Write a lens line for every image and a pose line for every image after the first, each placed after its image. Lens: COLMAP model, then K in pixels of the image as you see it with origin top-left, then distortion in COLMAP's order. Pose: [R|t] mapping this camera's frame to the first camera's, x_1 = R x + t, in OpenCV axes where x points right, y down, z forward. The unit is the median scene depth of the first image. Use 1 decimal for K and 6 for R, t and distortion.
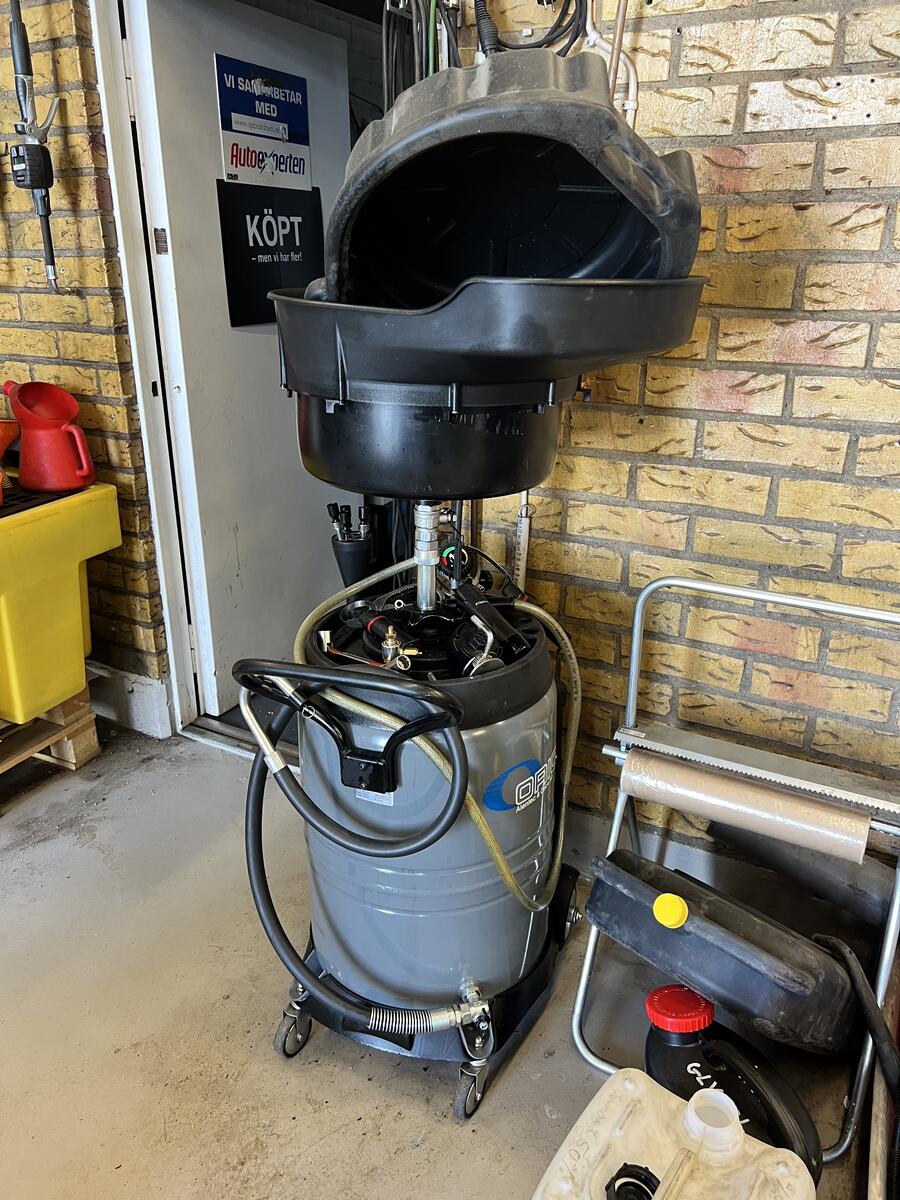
lens RADIAL K [[893.1, 0, 444.3], [0, 893.1, 603.4], [0, 0, 1]] dist [0.034691, -0.051434]
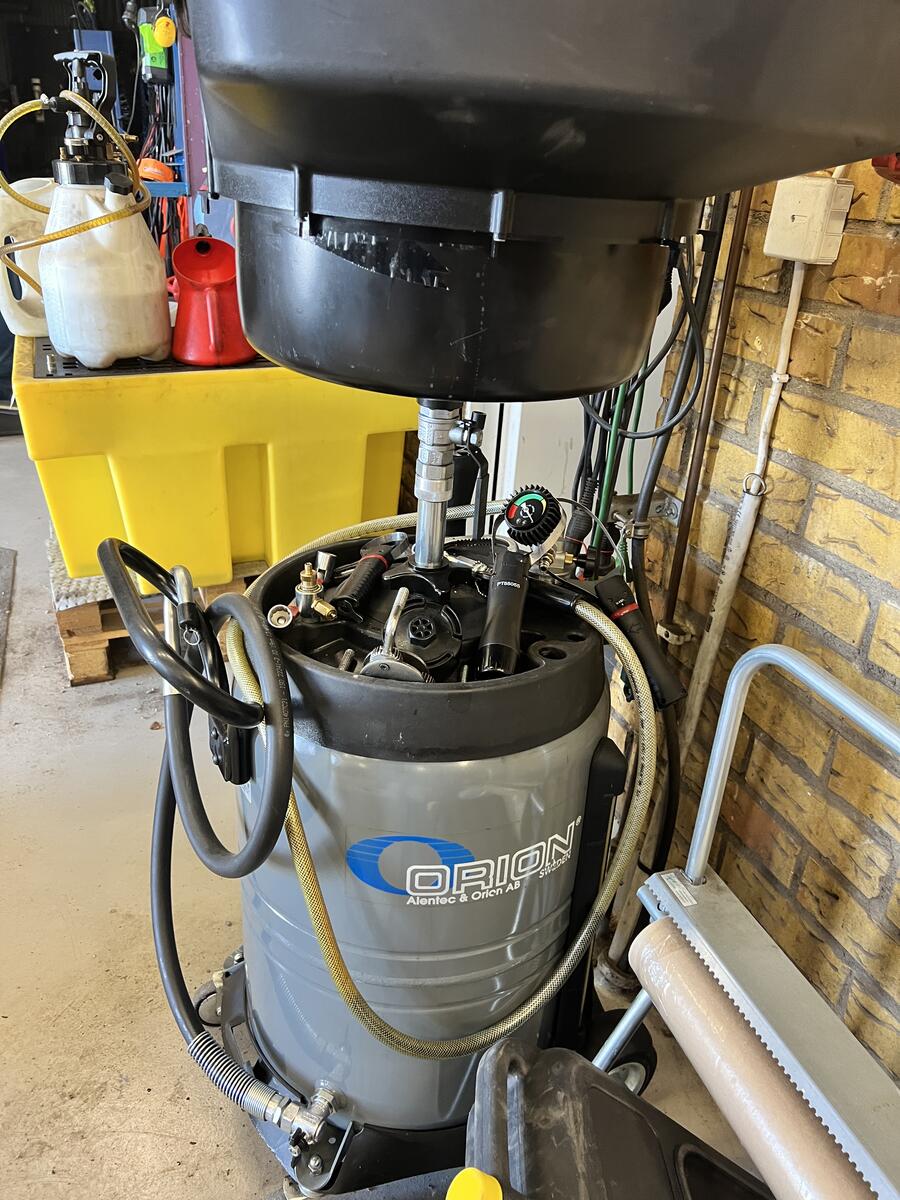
lens RADIAL K [[893.1, 0, 451.3], [0, 893.1, 595.8], [0, 0, 1]] dist [0.034691, -0.051434]
pose [[0.748671, 0.323798, -0.578487, 0.323500], [-0.290528, 0.944600, 0.152725, -0.066167], [0.595891, 0.053726, 0.801266, 0.392818]]
